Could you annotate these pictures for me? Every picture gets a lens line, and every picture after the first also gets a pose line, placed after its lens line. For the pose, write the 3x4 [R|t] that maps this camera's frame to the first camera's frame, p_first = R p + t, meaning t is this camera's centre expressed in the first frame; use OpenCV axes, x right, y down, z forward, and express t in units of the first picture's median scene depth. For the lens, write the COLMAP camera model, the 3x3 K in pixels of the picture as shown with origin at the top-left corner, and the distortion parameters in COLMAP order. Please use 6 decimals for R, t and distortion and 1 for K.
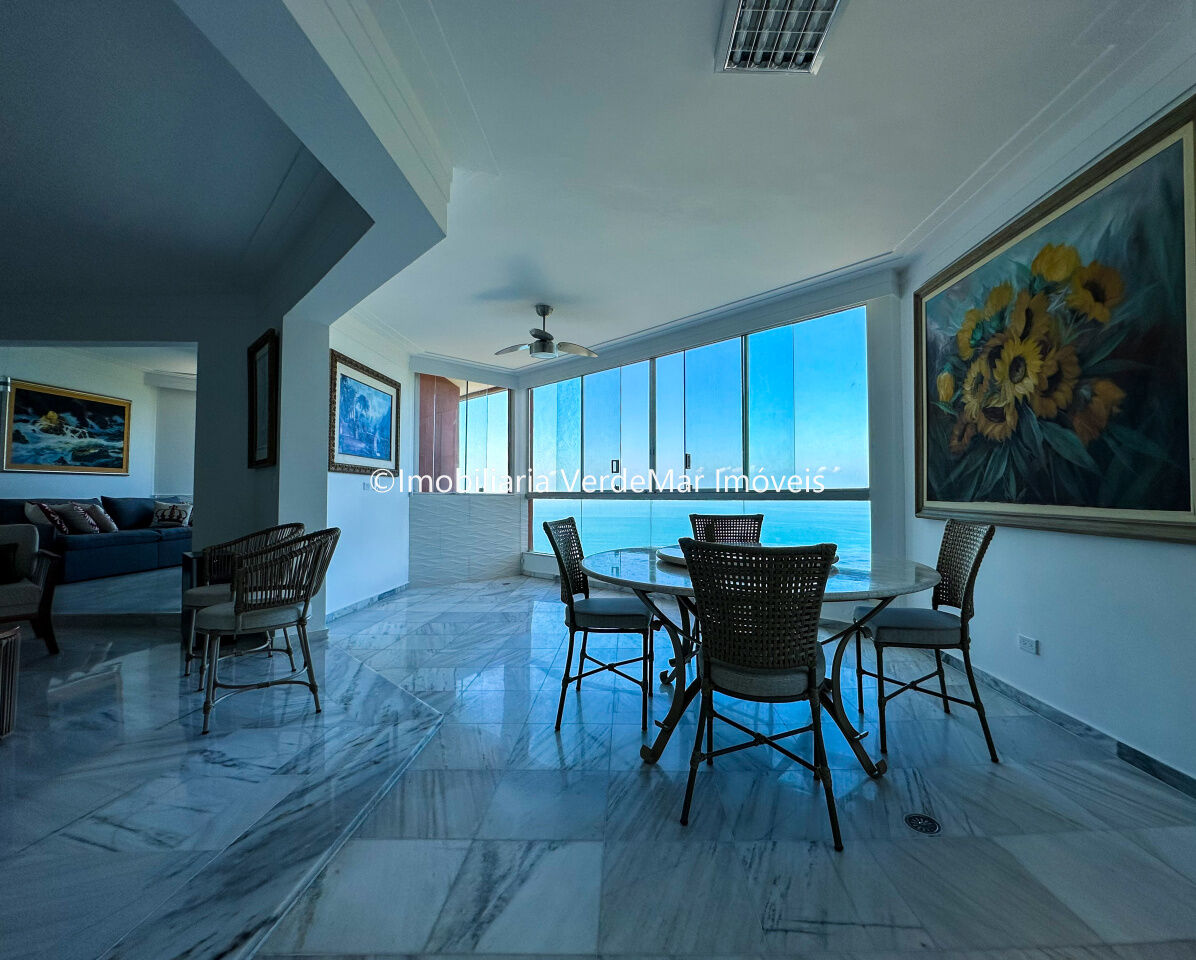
lens RADIAL K [[527.2, 0, 631.1], [0, 527.2, 476.1], [0, 0, 1]] dist [0.002317, 0.000397]
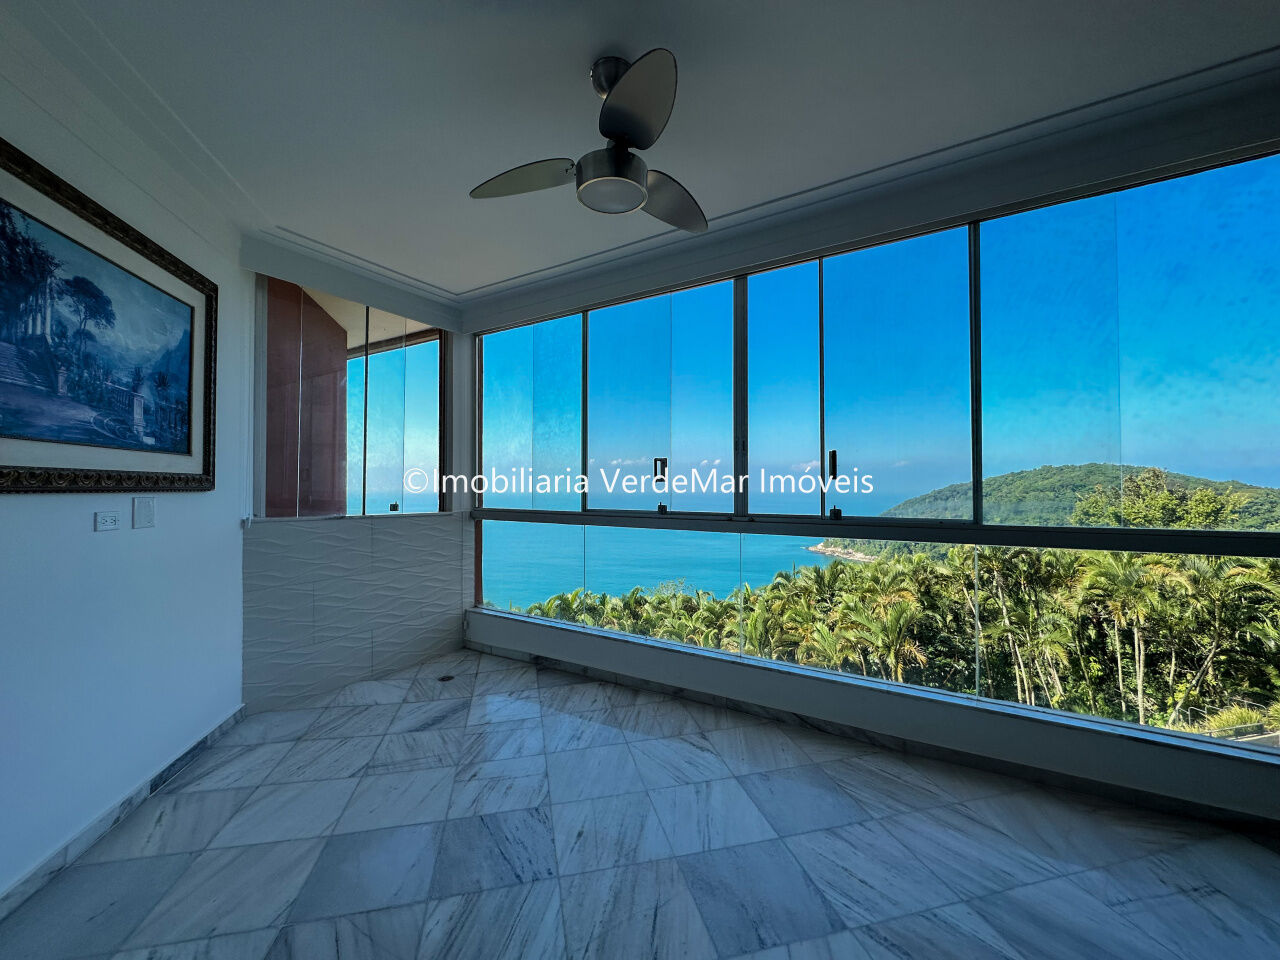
lens RADIAL K [[524.3, 0, 644.0], [0, 524.3, 477.8], [0, 0, 1]] dist [-0.003056, -0.000228]
pose [[0.974314, 0.003341, 0.225168, -0.178231], [-0.007416, 0.999824, 0.017257, -0.019628], [-0.225071, -0.018484, 0.974167, 0.471434]]
